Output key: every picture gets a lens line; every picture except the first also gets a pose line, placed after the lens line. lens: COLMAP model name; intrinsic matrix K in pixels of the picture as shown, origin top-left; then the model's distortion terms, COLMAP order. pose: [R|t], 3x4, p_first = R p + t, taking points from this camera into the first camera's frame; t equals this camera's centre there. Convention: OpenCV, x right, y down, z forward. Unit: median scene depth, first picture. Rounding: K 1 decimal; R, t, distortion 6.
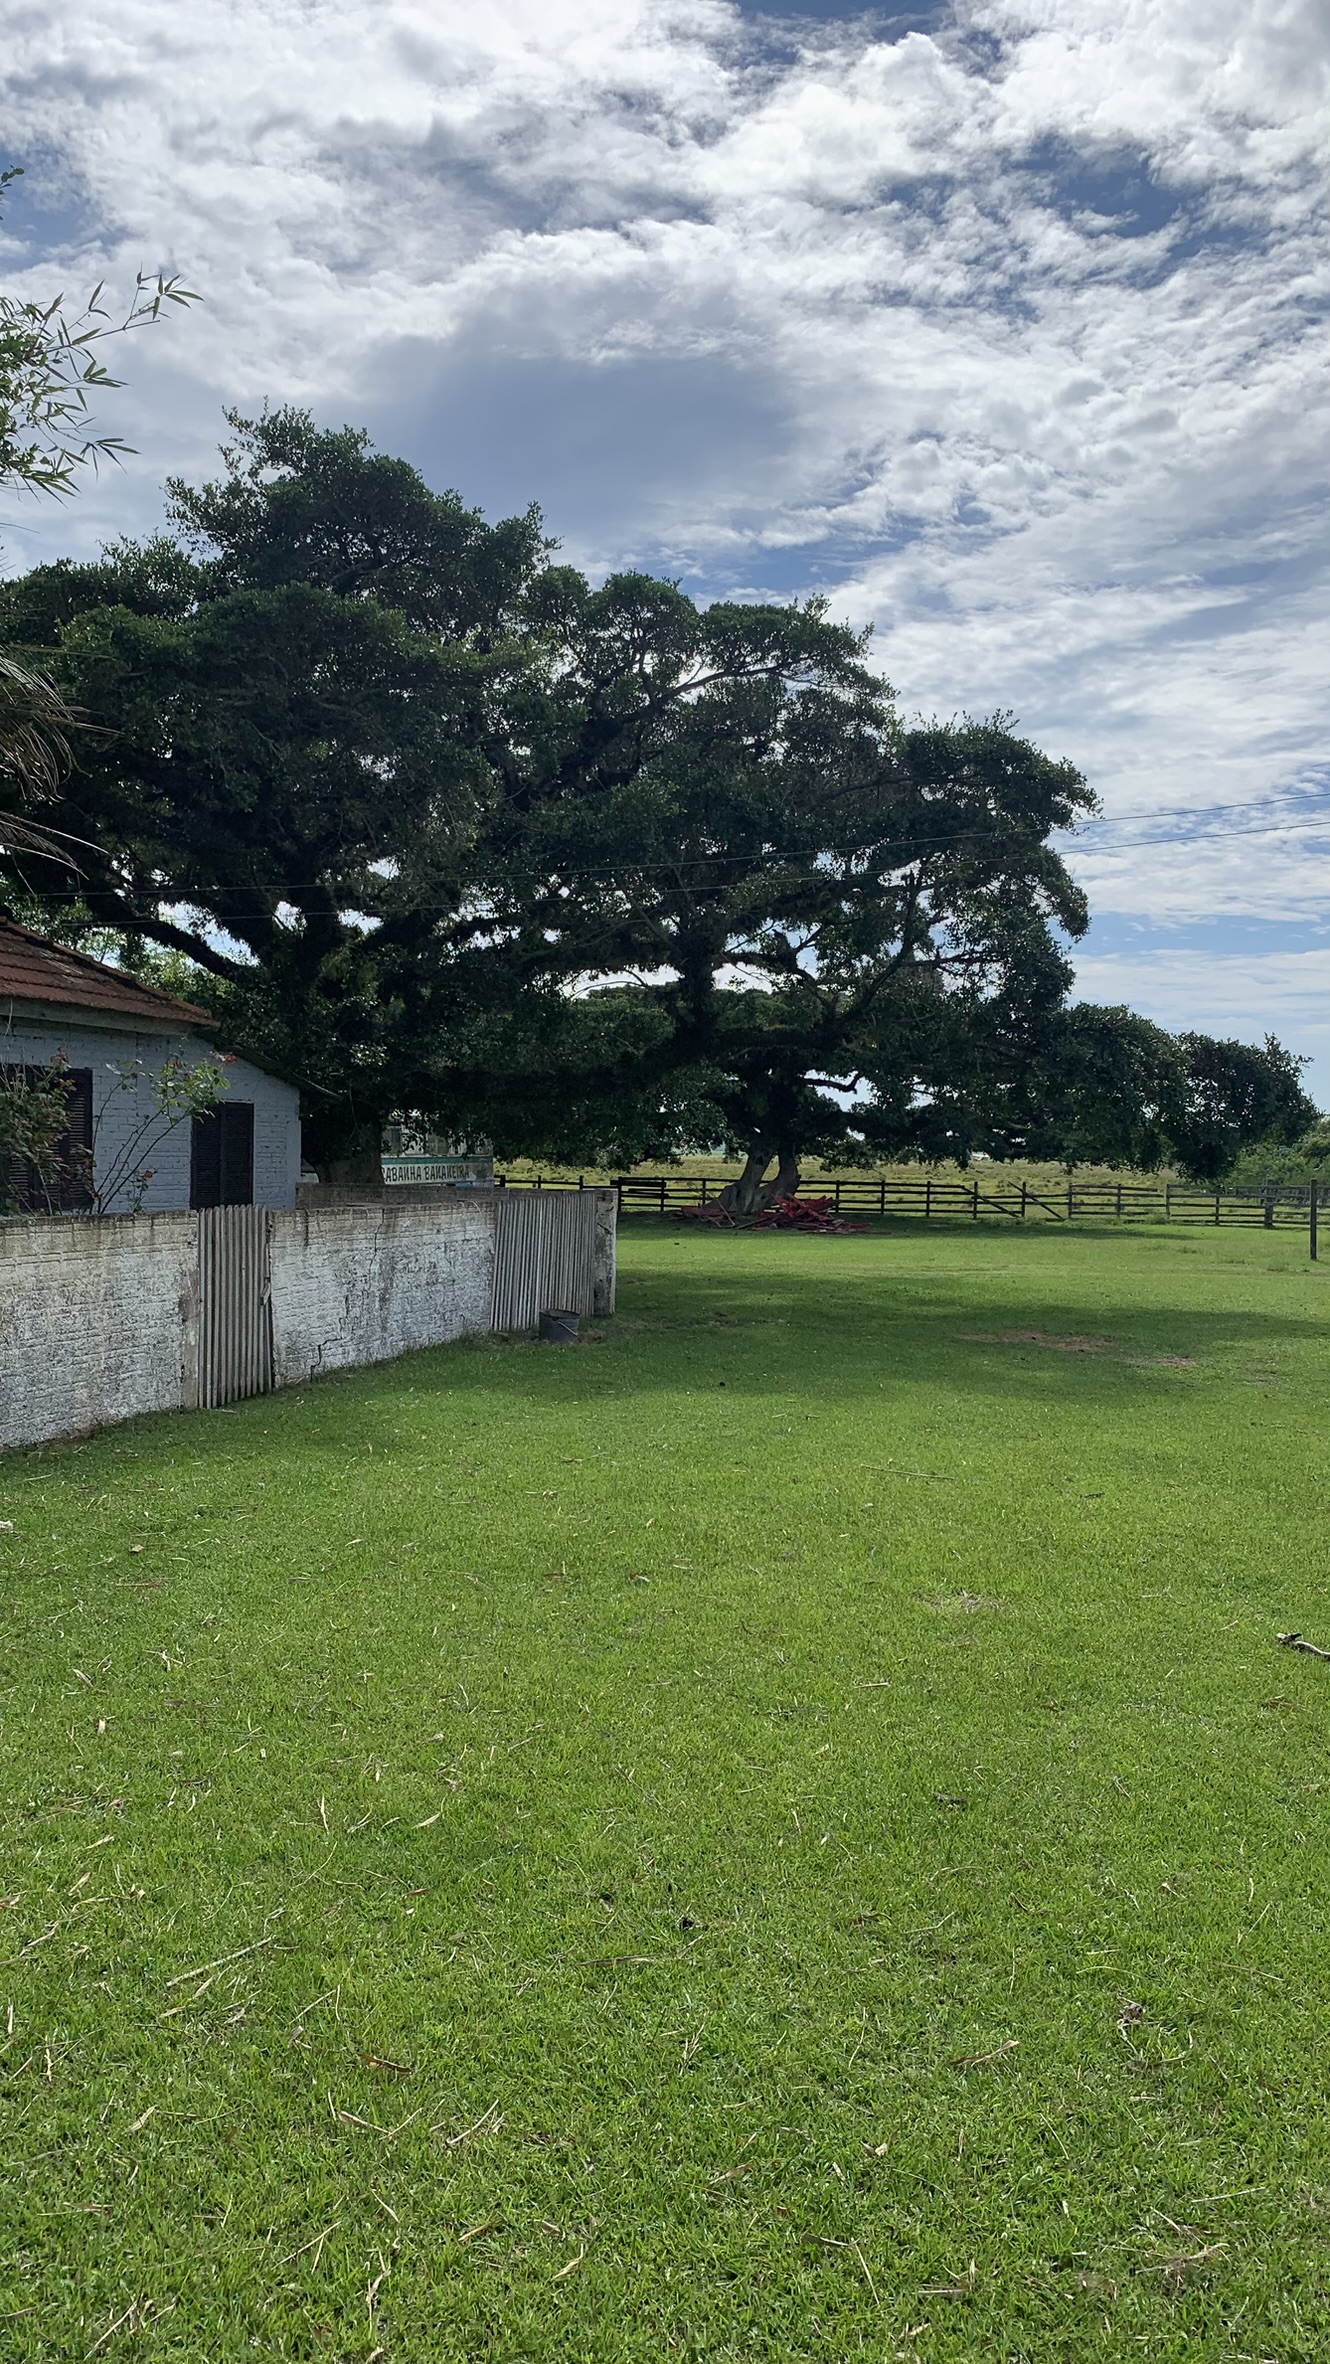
lens RADIAL K [[1816.8, 0, 665.0], [0, 1816.8, 1182.0], [0, 0, 1]] dist [0.157982, -0.257006]
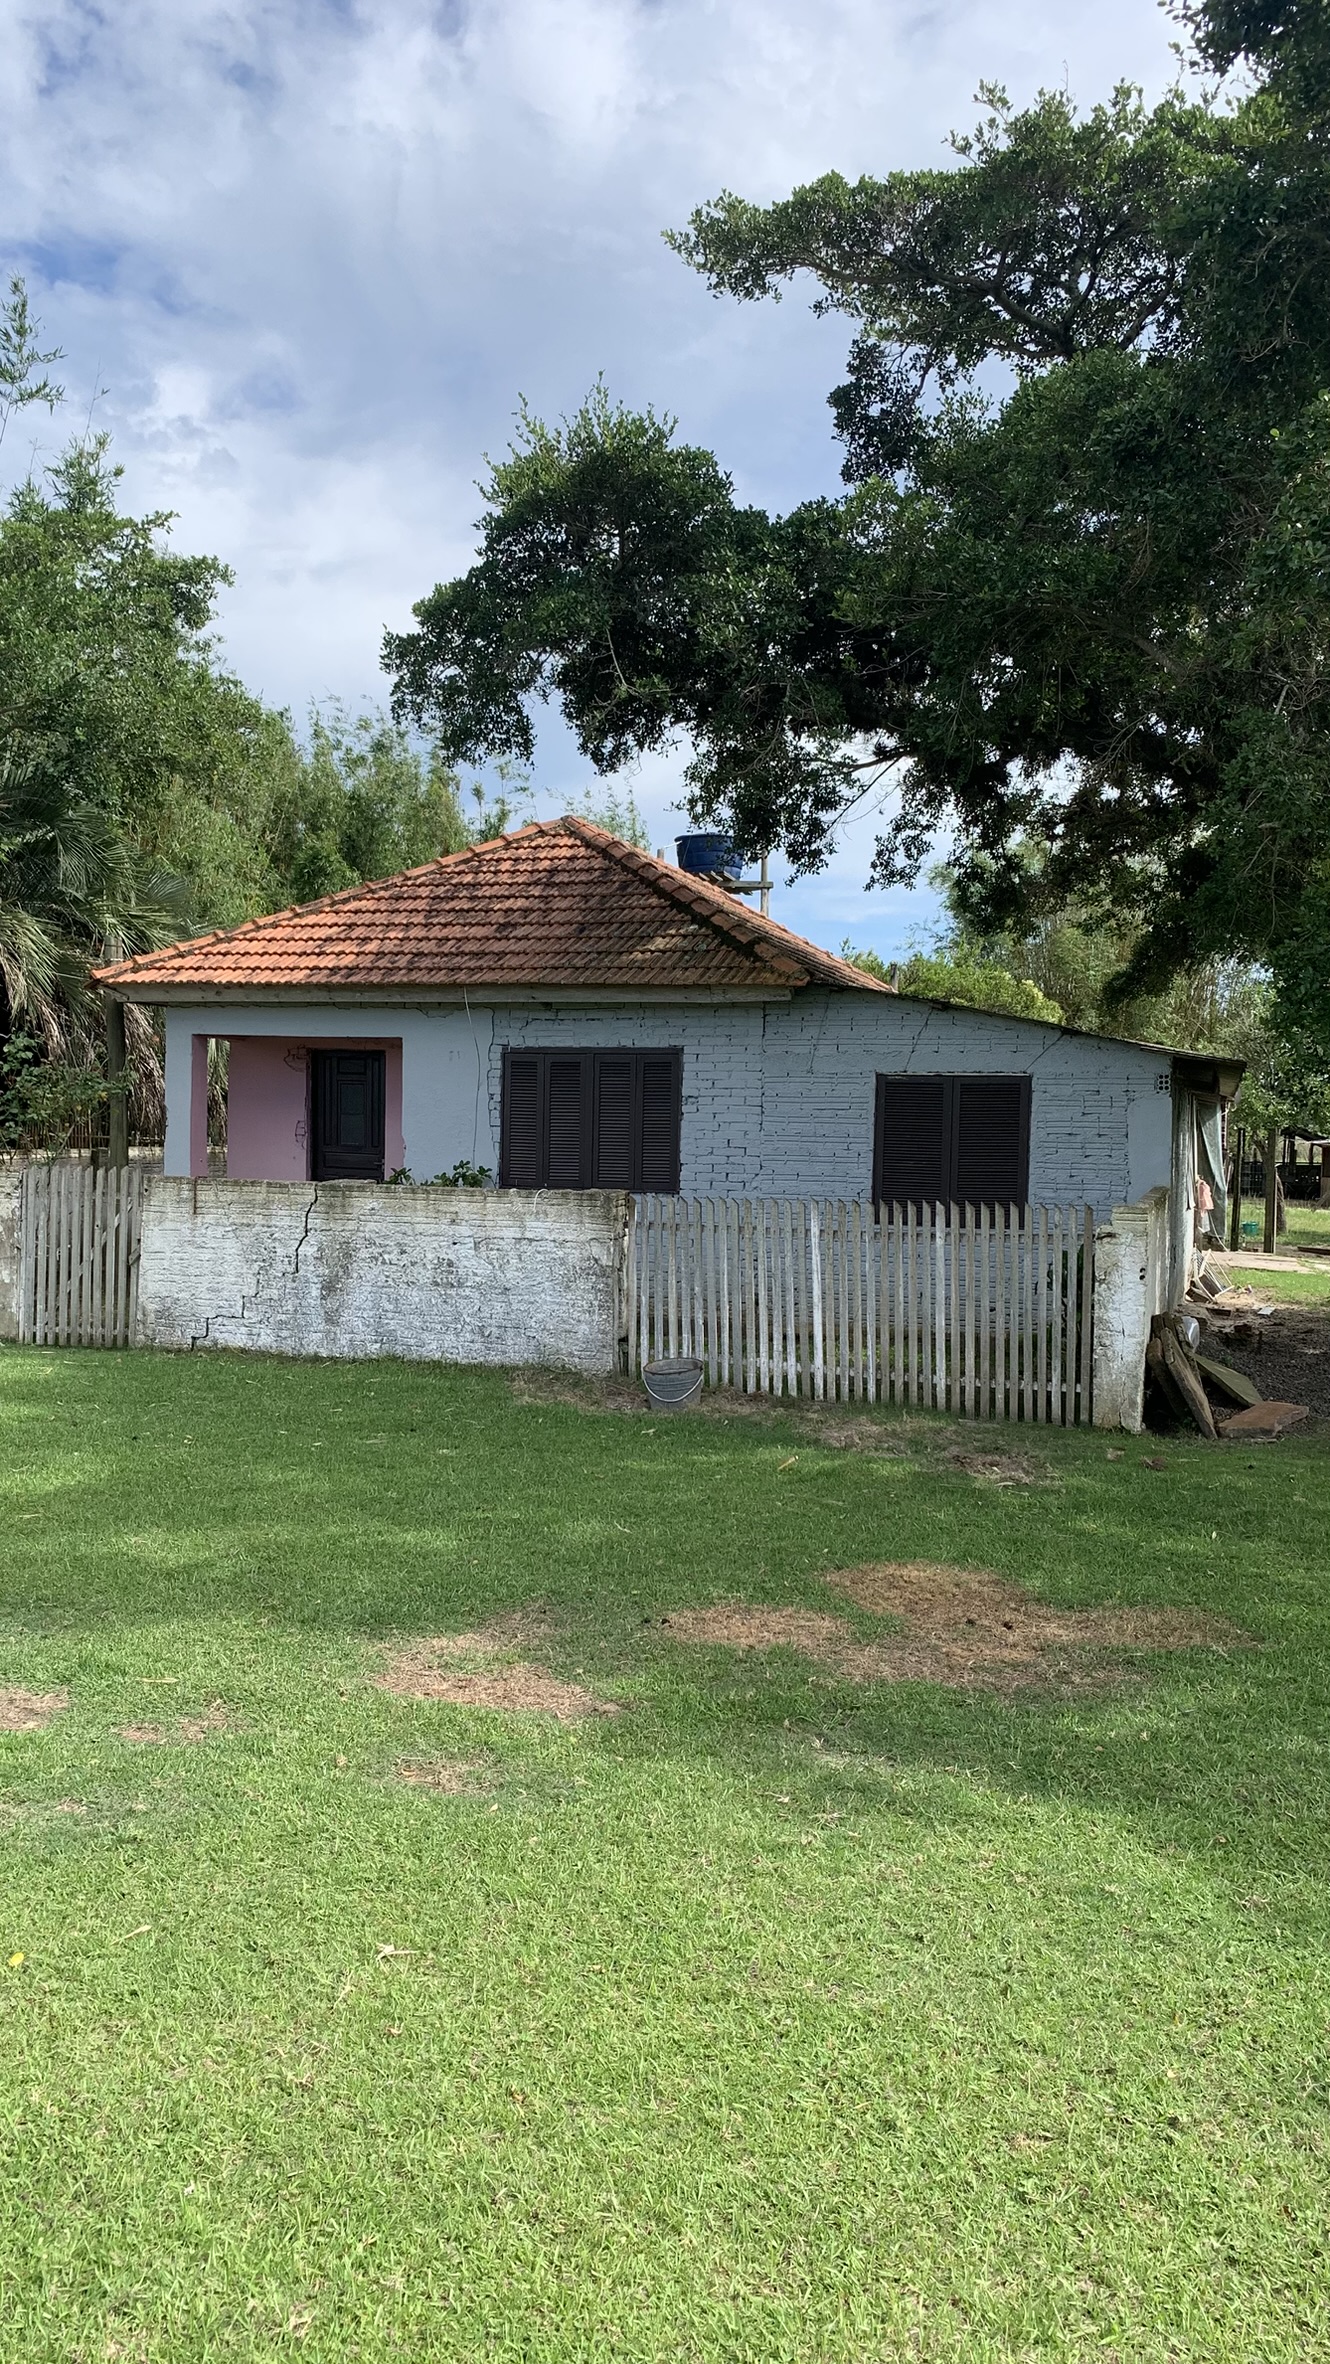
lens RADIAL K [[1816.8, 0, 665.0], [0, 1816.8, 1182.0], [0, 0, 1]] dist [0.157982, -0.257006]
pose [[-0.044782, 0.015225, -0.998881, 0.701453], [-0.039319, 0.999082, 0.016991, -0.008316], [0.998223, 0.040036, -0.044142, 1.163553]]
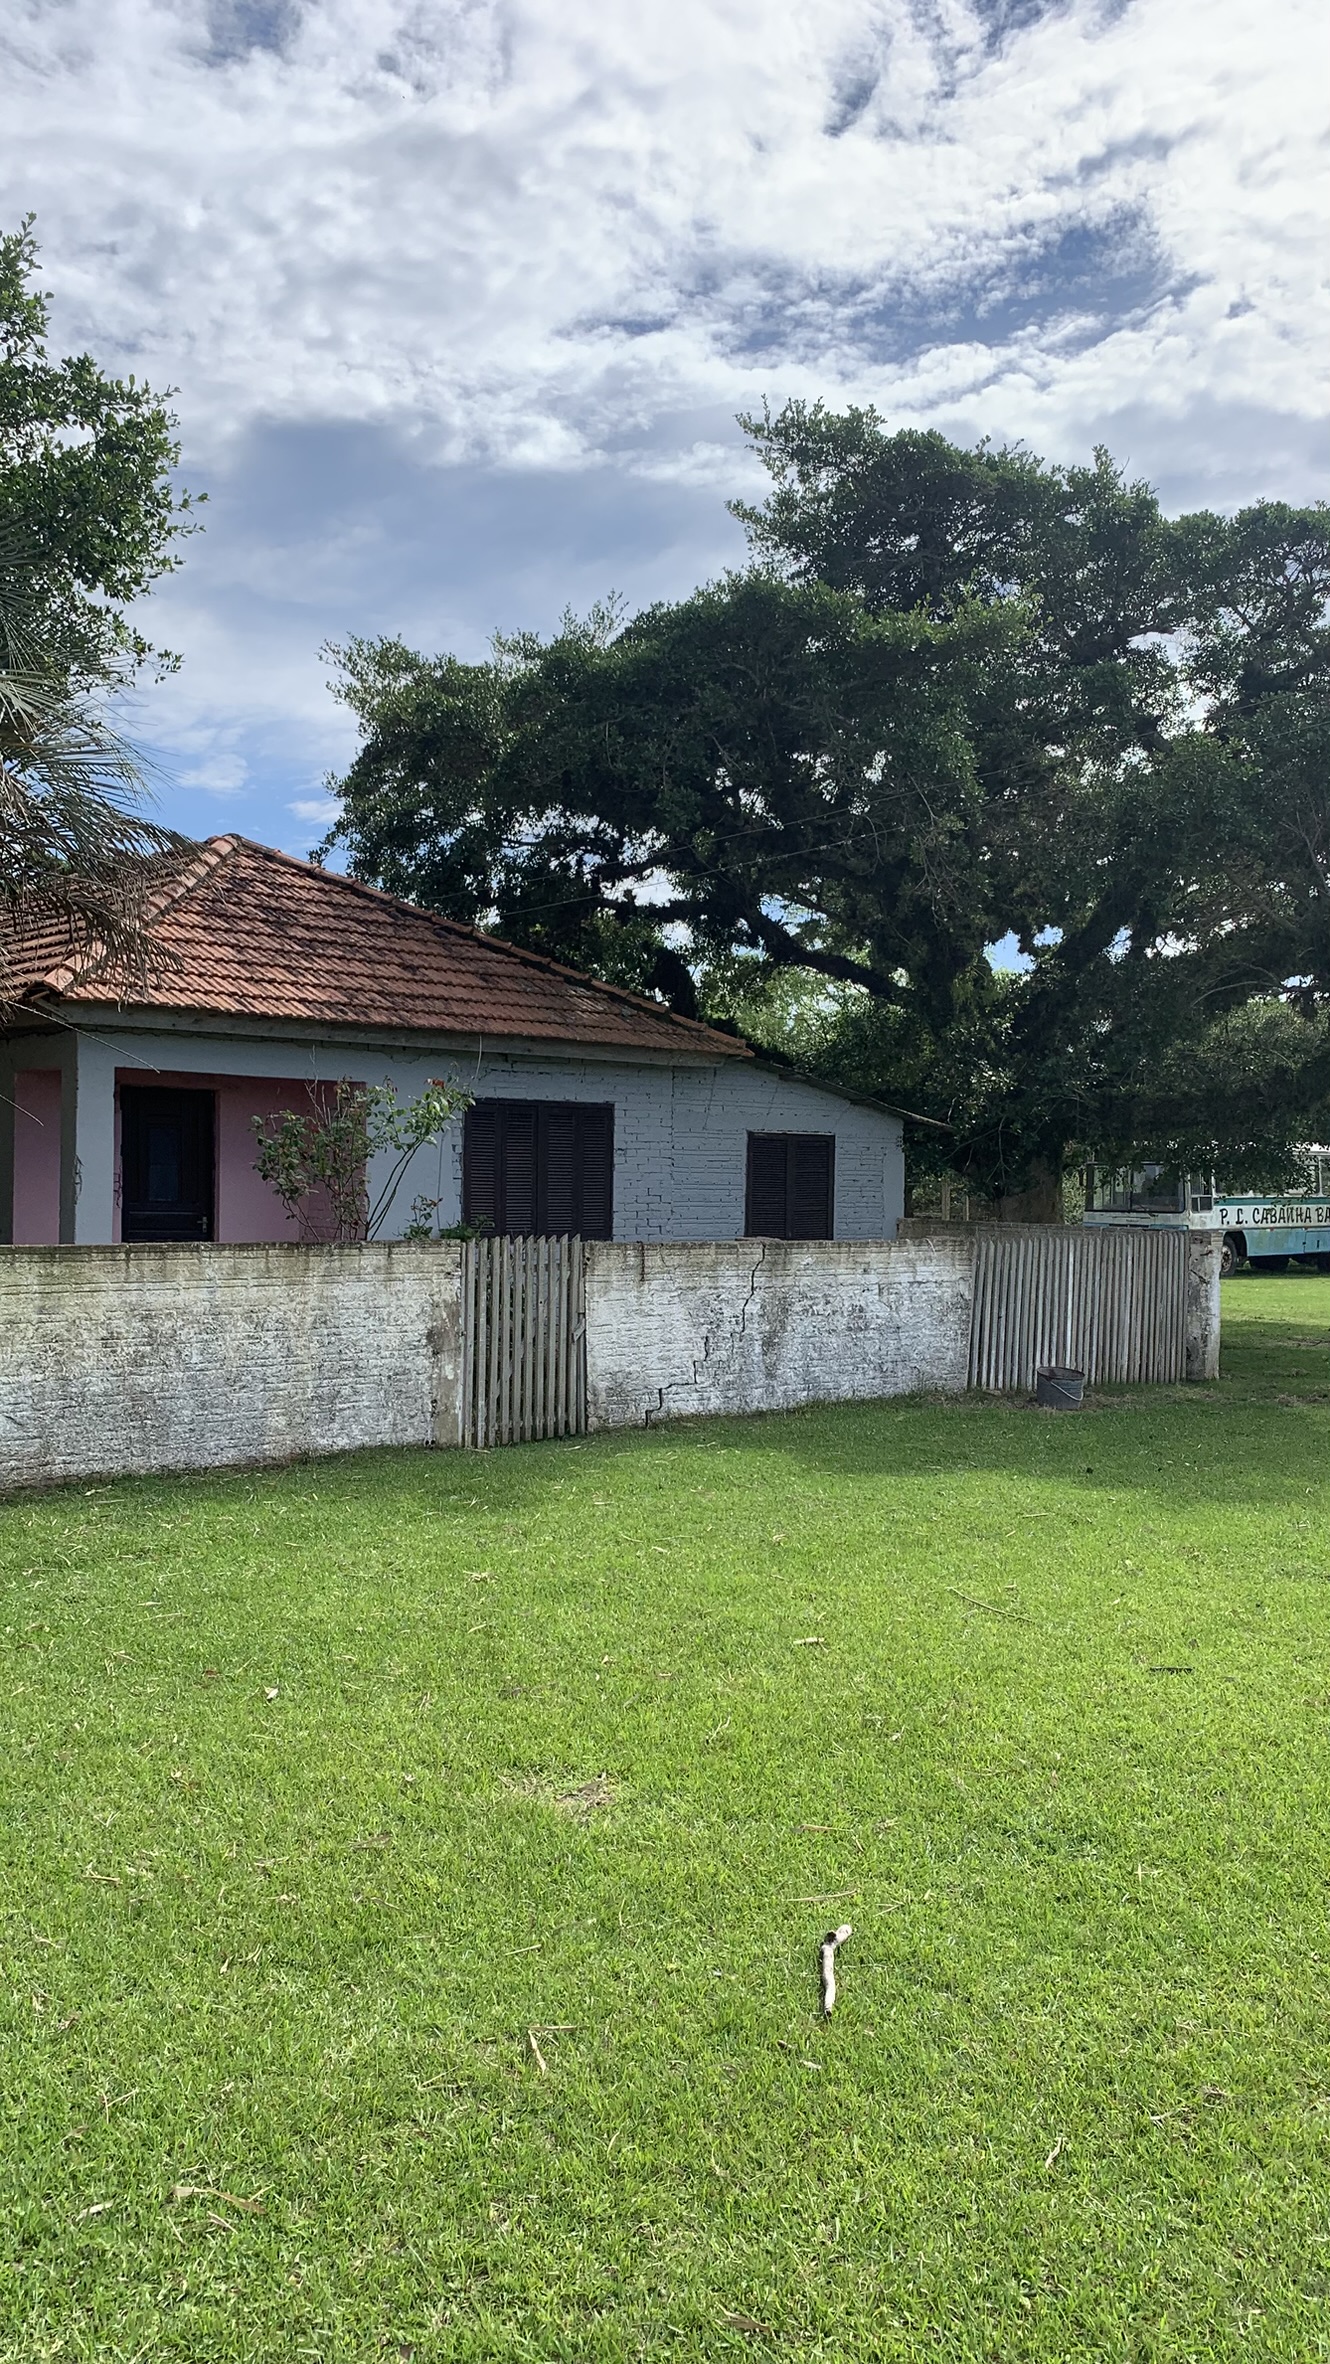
lens RADIAL K [[1804.0, 0, 665.0], [0, 1804.0, 1182.0], [0, 0, 1]] dist [0.175343, -0.226555]
pose [[0.840392, -0.001283, -0.541978, 0.283617], [-0.011281, 0.999739, -0.019860, 0.002014], [0.541862, 0.022805, 0.840158, 0.203227]]
